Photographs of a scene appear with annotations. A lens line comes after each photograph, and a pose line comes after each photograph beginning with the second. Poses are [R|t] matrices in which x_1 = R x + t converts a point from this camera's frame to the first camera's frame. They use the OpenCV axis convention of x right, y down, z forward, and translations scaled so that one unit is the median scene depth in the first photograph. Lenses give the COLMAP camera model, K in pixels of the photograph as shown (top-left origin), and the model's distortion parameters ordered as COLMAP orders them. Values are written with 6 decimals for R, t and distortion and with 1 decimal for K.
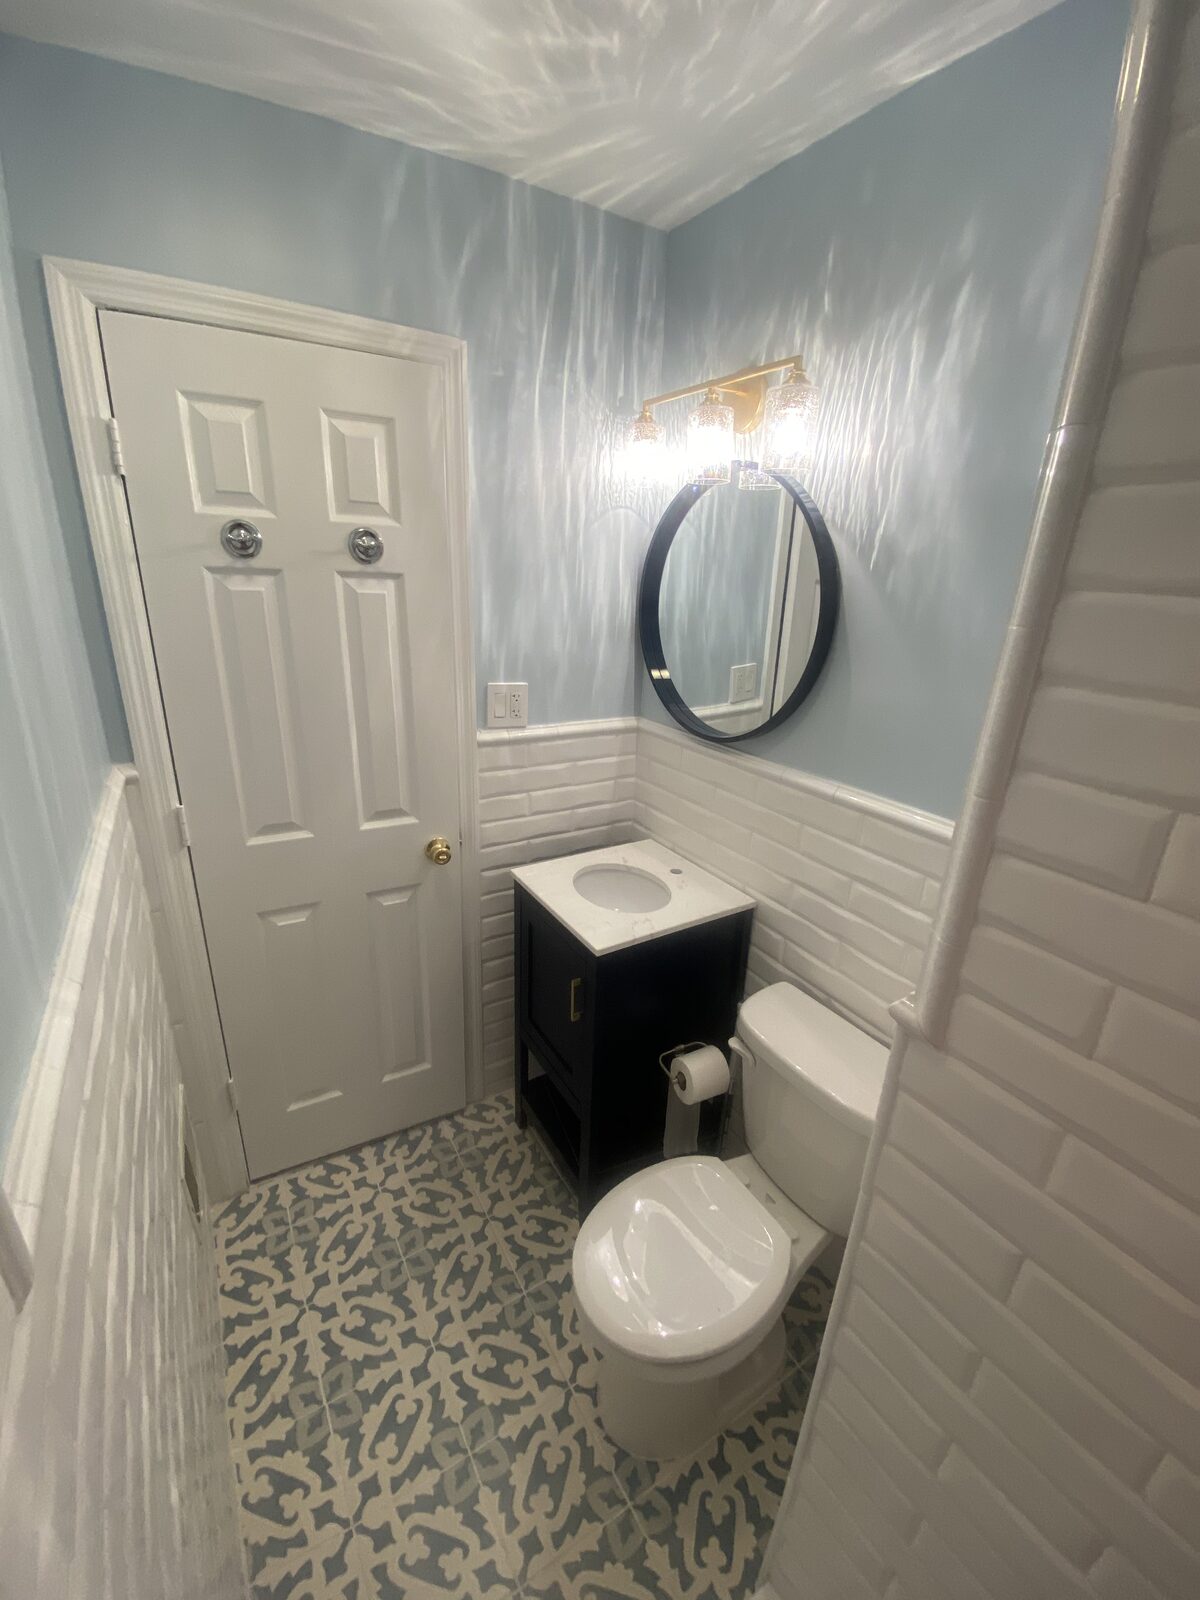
lens RADIAL K [[638.9, 0, 603.6], [0, 638.9, 789.0], [0, 0, 1]] dist [0.021068, -0.018099]
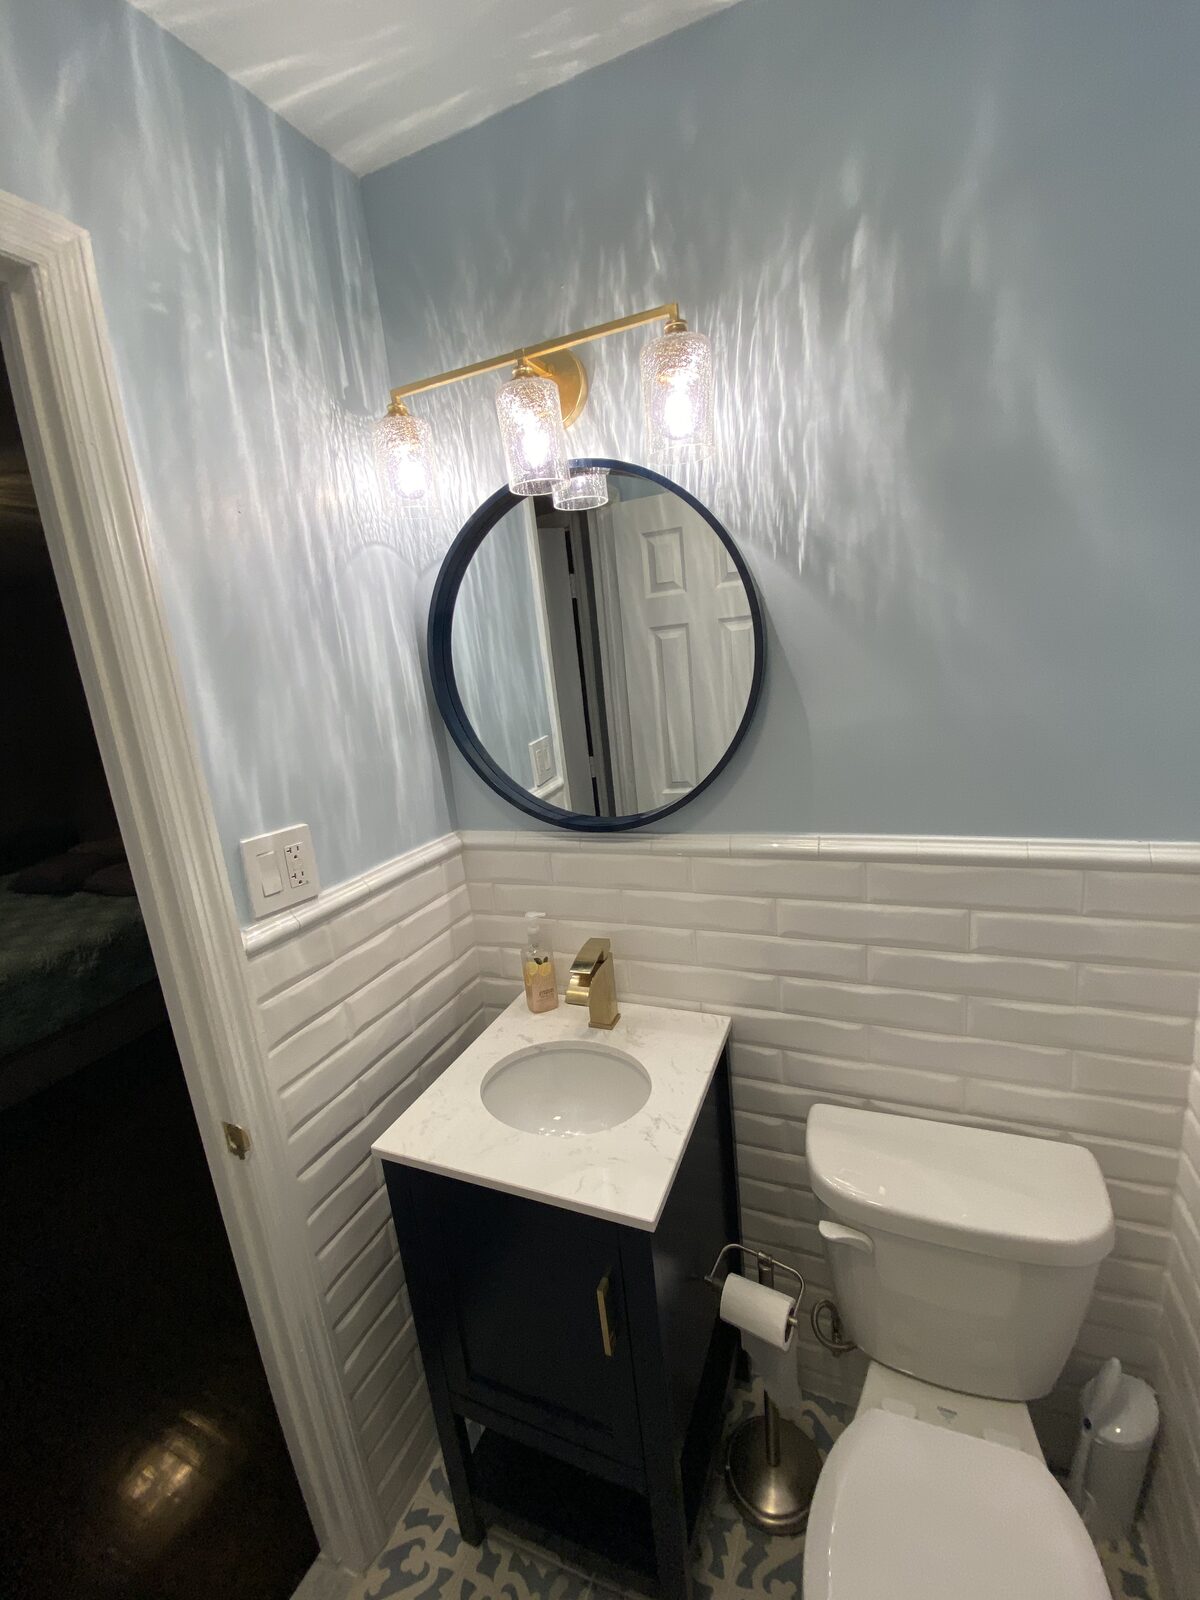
lens RADIAL K [[638.9, 0, 603.6], [0, 638.9, 789.0], [0, 0, 1]] dist [0.021068, -0.018099]
pose [[0.811084, -0.235100, 0.535603, -0.222886], [0.306211, 0.950835, -0.046343, -0.091426], [-0.498375, 0.201596, 0.843197, 0.385101]]
